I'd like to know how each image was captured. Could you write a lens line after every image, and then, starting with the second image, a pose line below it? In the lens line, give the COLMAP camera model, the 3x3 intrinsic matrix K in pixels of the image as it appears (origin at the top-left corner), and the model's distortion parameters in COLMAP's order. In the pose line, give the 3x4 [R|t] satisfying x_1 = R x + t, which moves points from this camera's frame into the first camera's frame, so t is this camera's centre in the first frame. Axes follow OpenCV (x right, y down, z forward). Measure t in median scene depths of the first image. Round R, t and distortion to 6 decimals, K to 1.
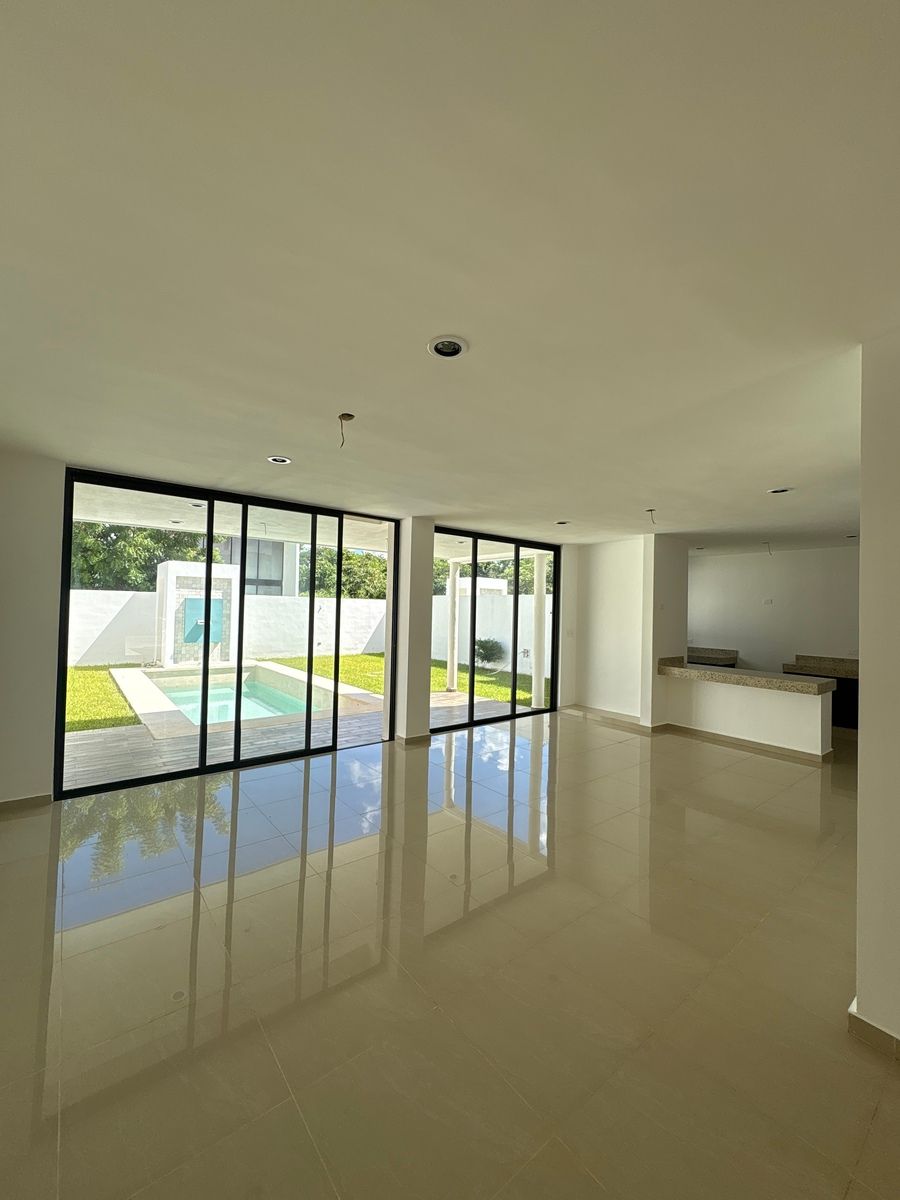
lens RADIAL K [[480.8, 0, 447.8], [0, 480.8, 597.8], [0, 0, 1]] dist [0.002898, 0.000074]
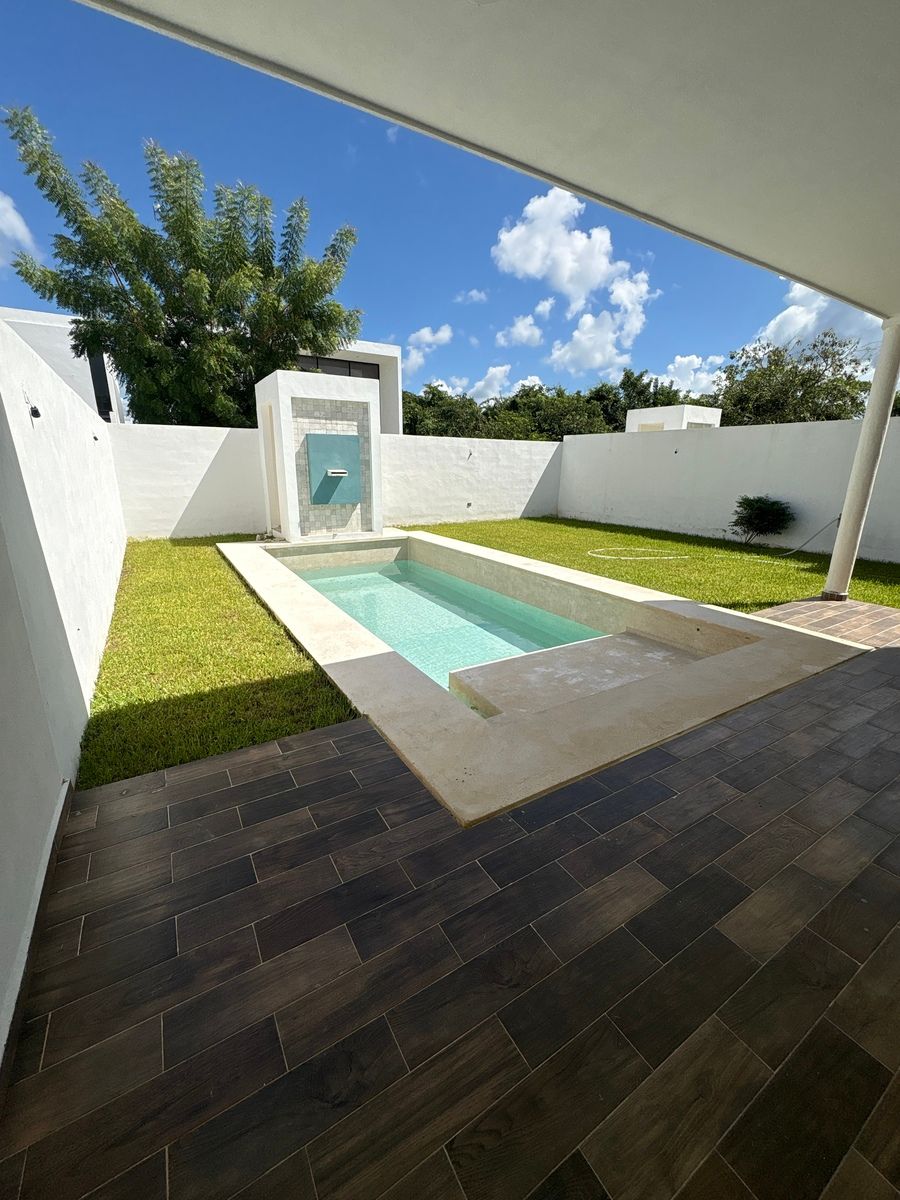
lens RADIAL K [[480.8, 0, 451.1], [0, 480.8, 600.1], [0, 0, 1]] dist [0.002898, 0.000074]
pose [[0.992407, 0.022197, -0.120981, -0.256886], [0.013950, 0.956924, 0.290004, 0.027830], [0.122206, -0.289489, 0.949348, 0.330116]]
